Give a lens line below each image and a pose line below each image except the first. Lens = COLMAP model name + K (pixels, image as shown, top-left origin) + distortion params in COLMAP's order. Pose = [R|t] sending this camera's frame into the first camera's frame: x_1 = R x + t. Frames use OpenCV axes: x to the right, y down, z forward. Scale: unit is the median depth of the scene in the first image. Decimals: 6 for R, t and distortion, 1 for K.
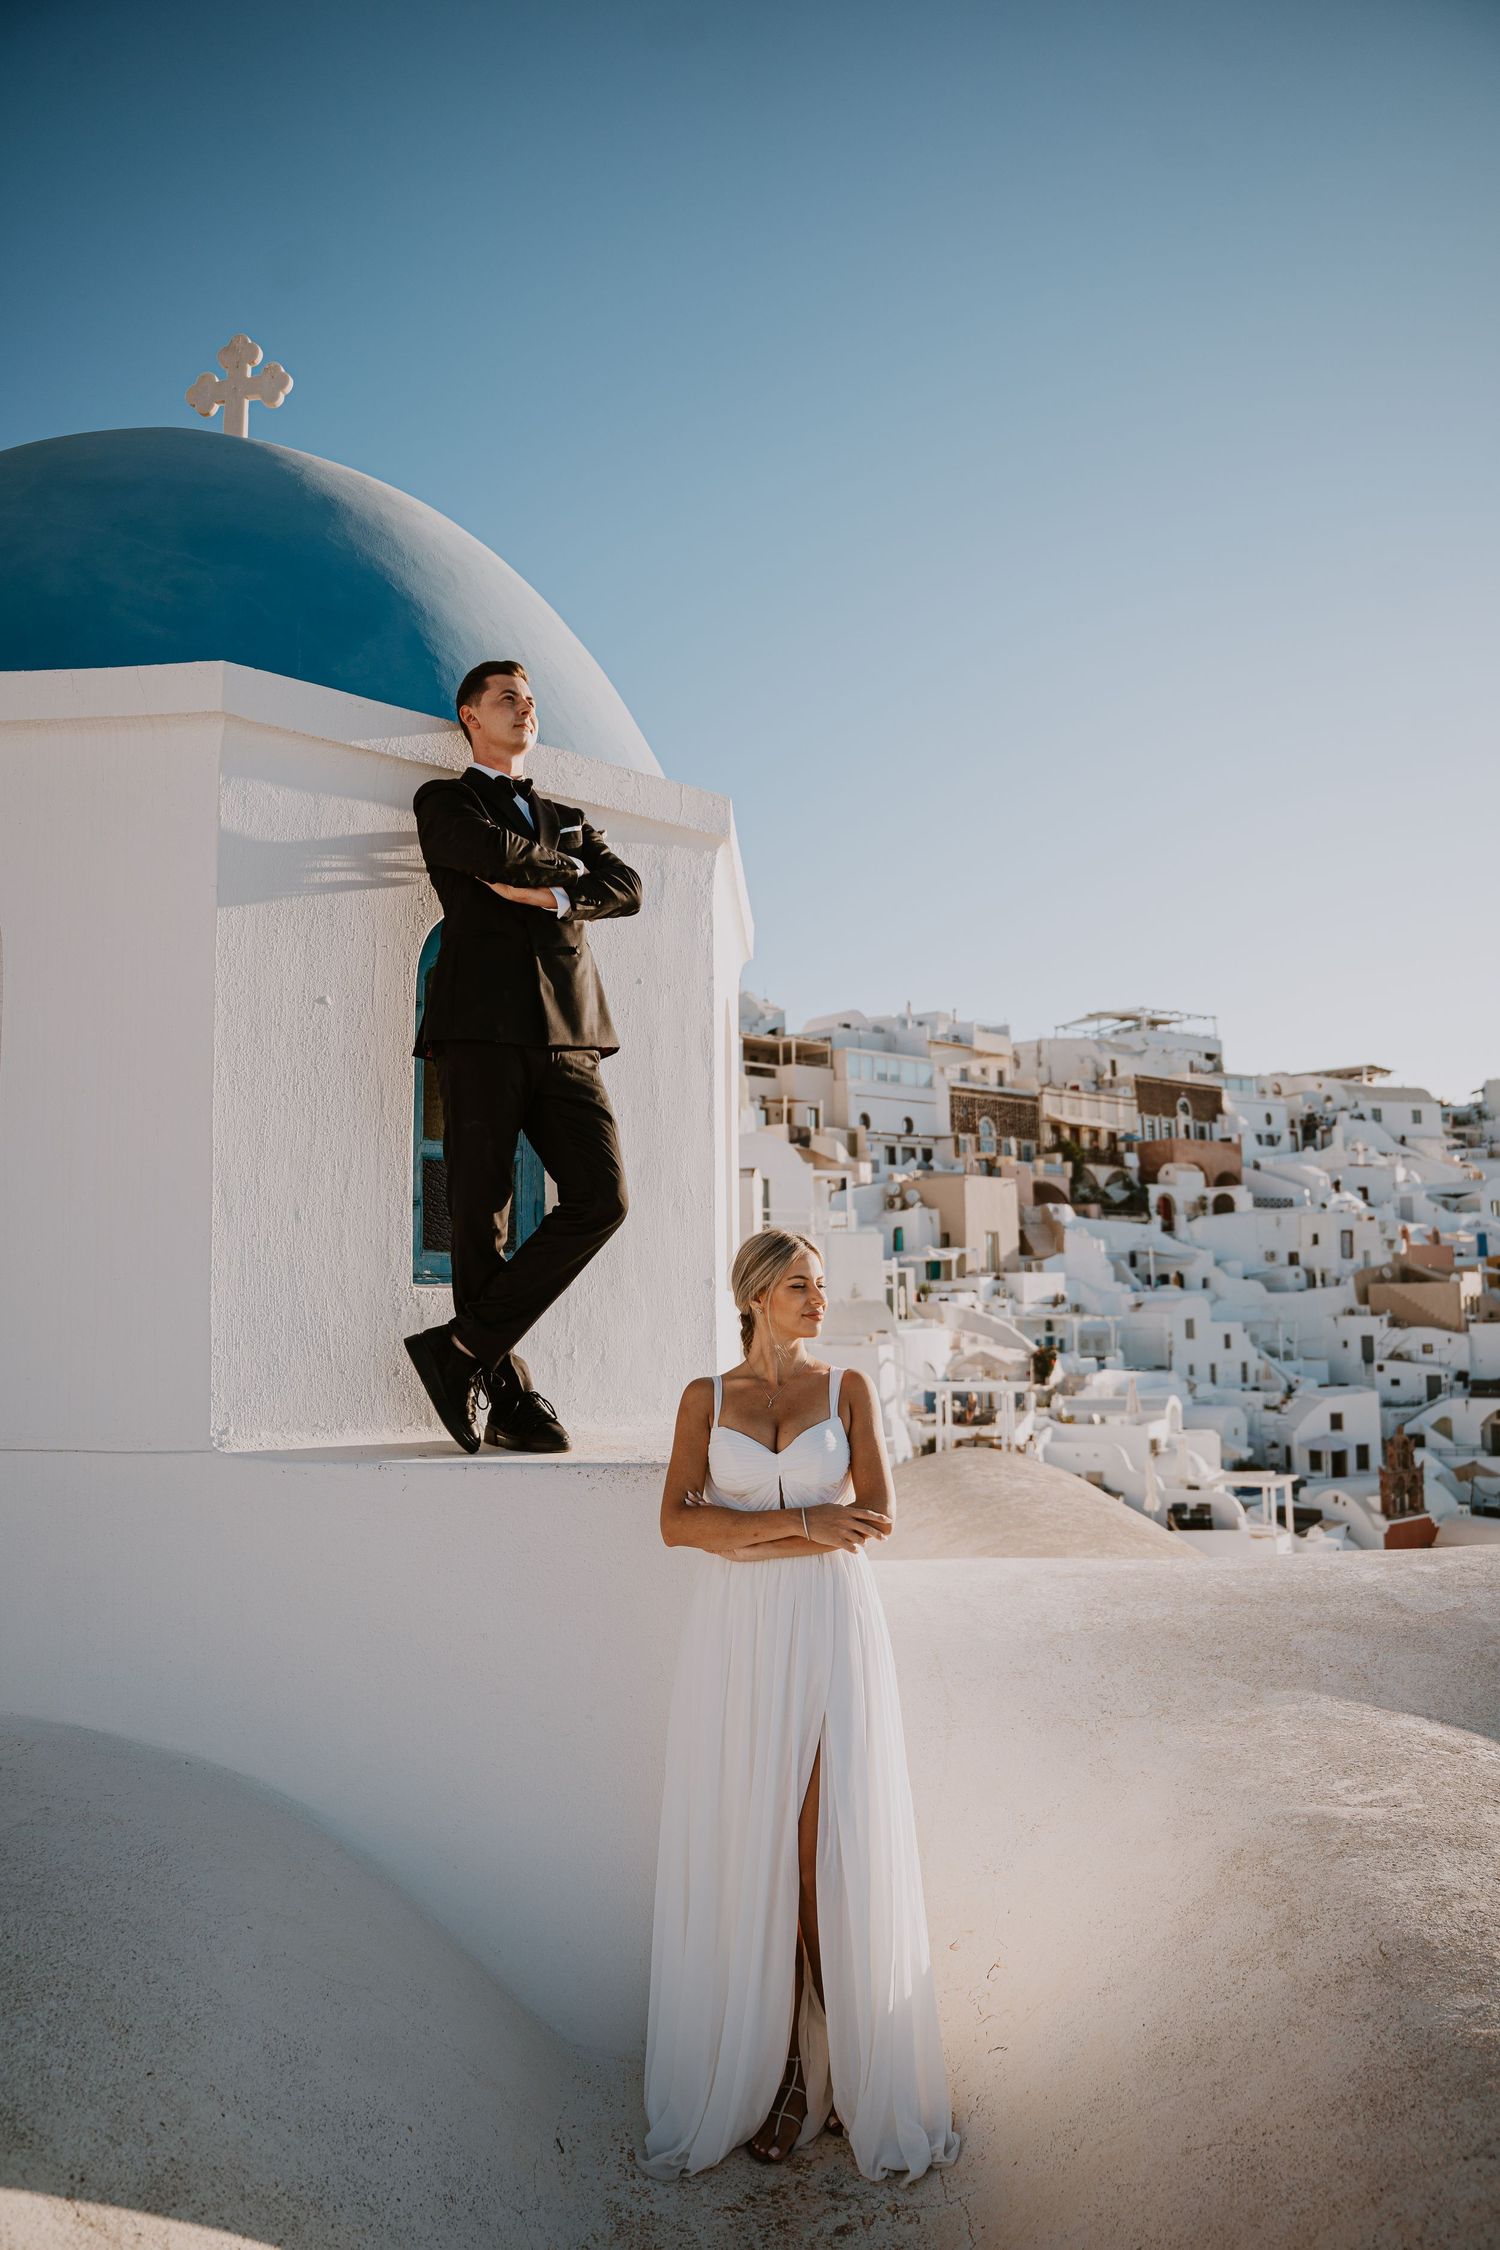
lens RADIAL K [[1548.2, 0, 743.0], [0, 1548.2, 1135.2], [0, 0, 1]] dist [-0.136002, 0.105400]
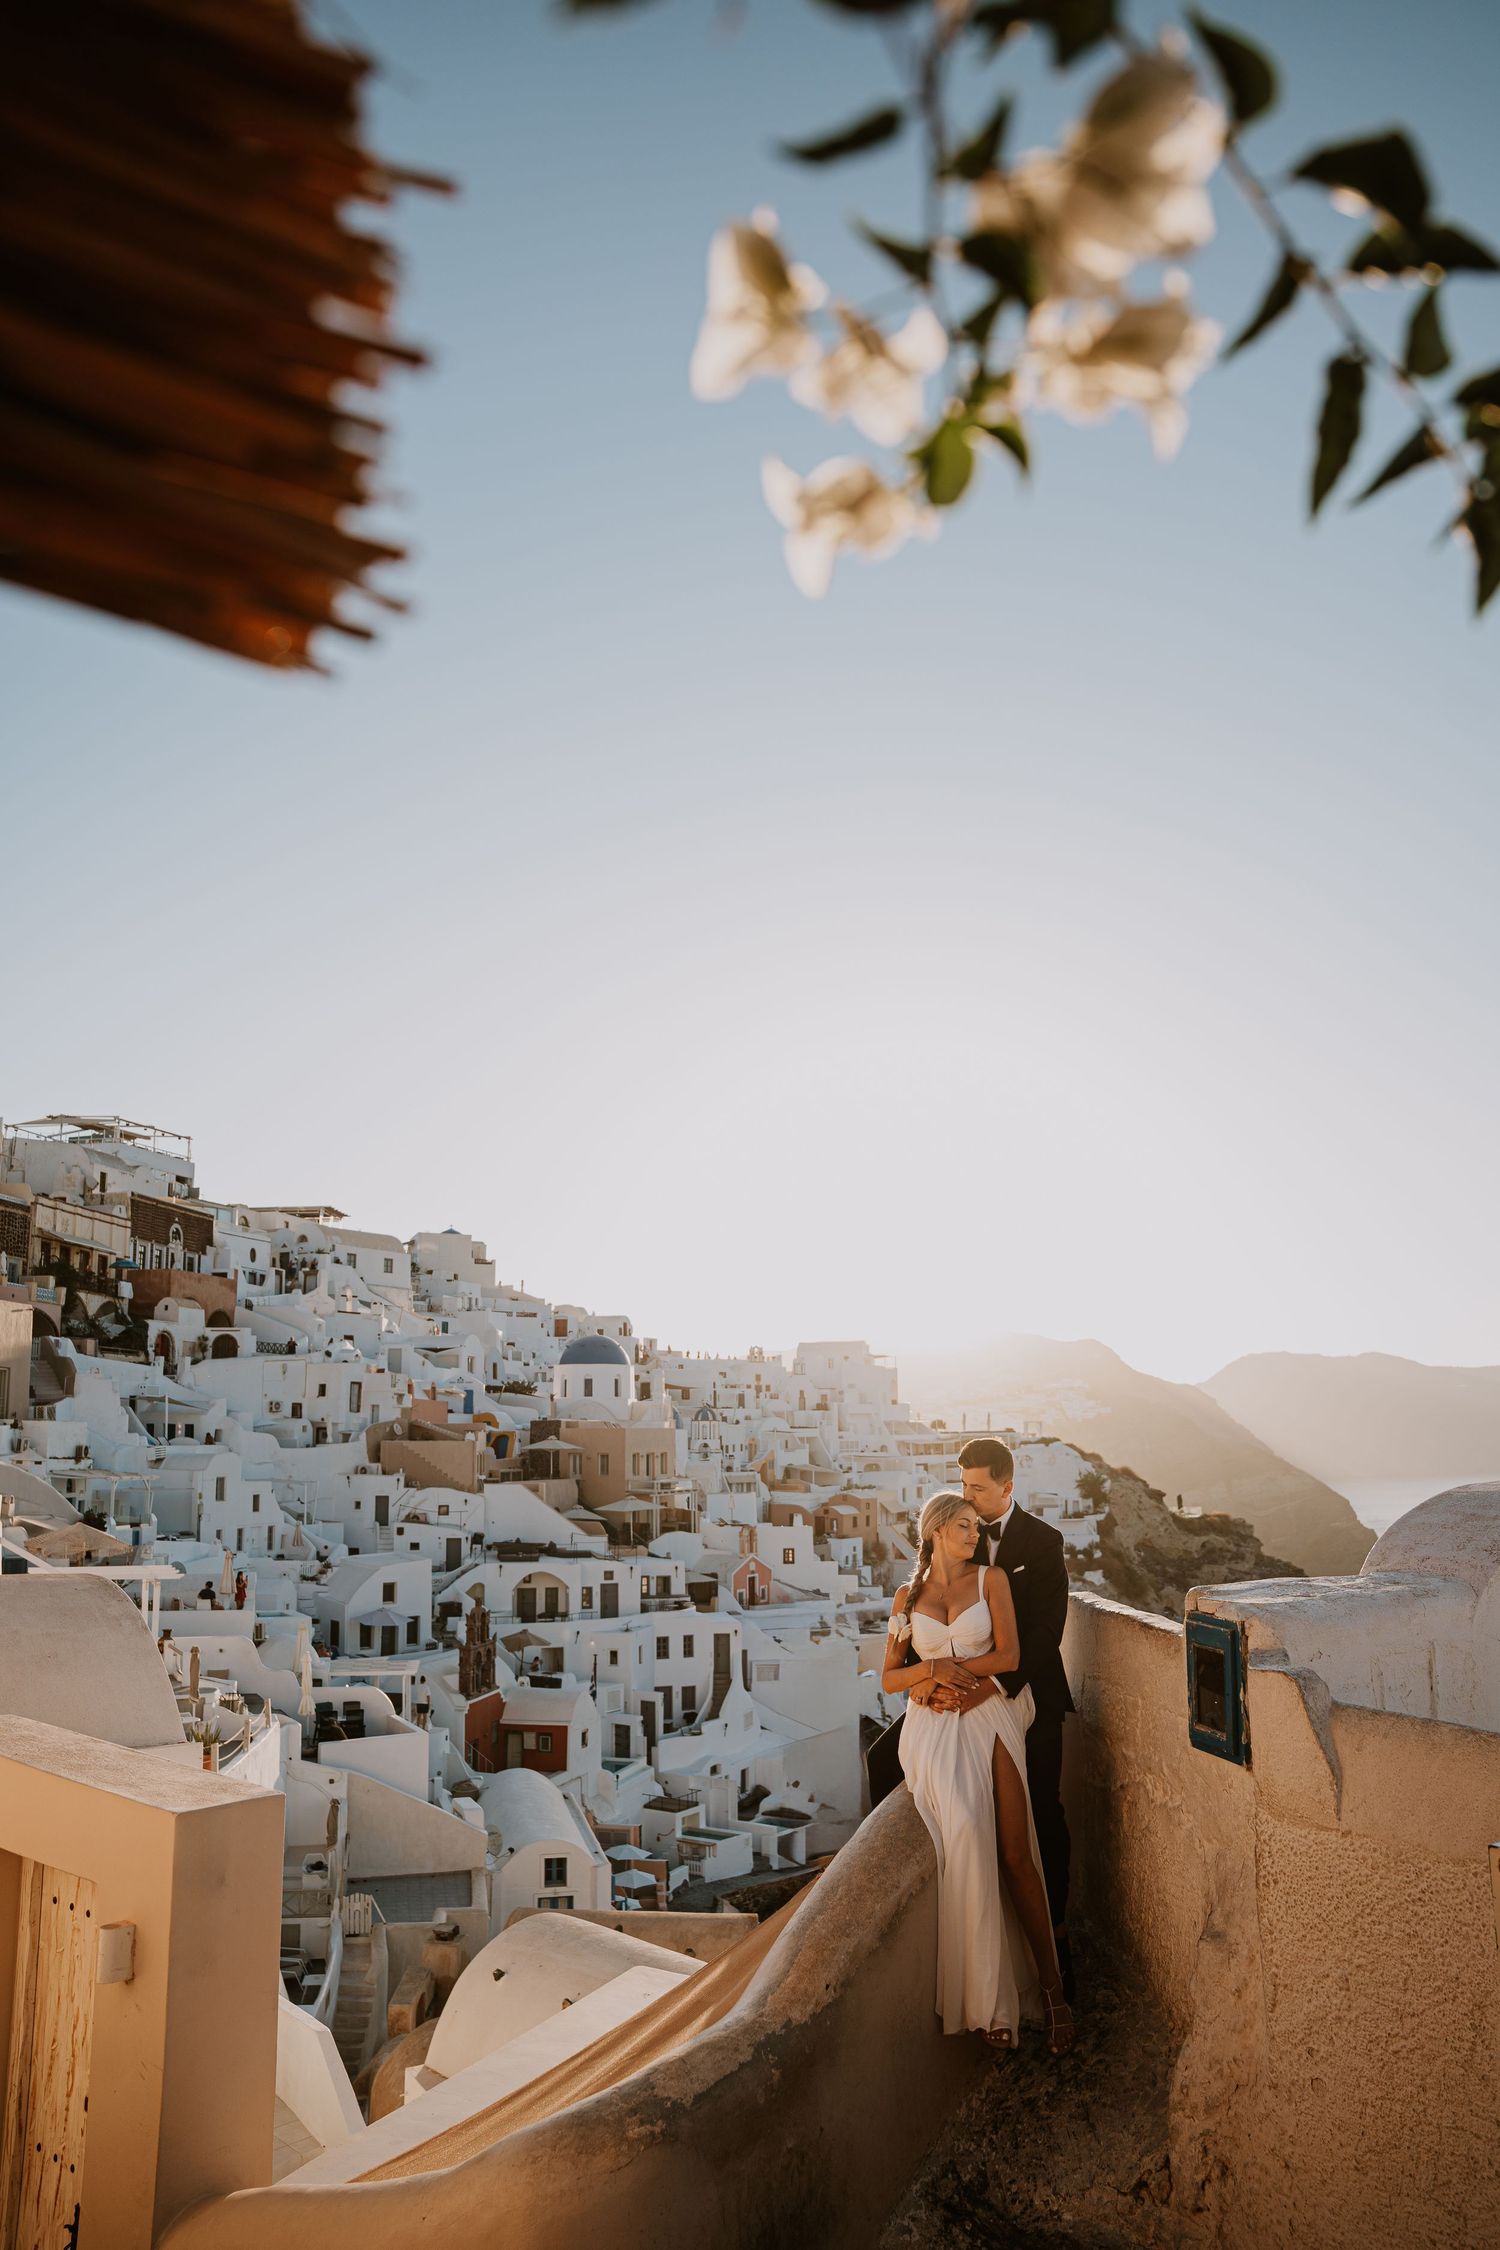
lens RADIAL K [[1611.3, 0, 761.1], [0, 1611.3, 1135.6], [0, 0, 1]] dist [-0.139874, 0.106734]
pose [[0.737405, 0.129685, 0.662884, -0.090077], [-0.073409, 0.990969, -0.112209, 0.003618], [-0.671450, 0.034082, 0.740266, 0.094954]]
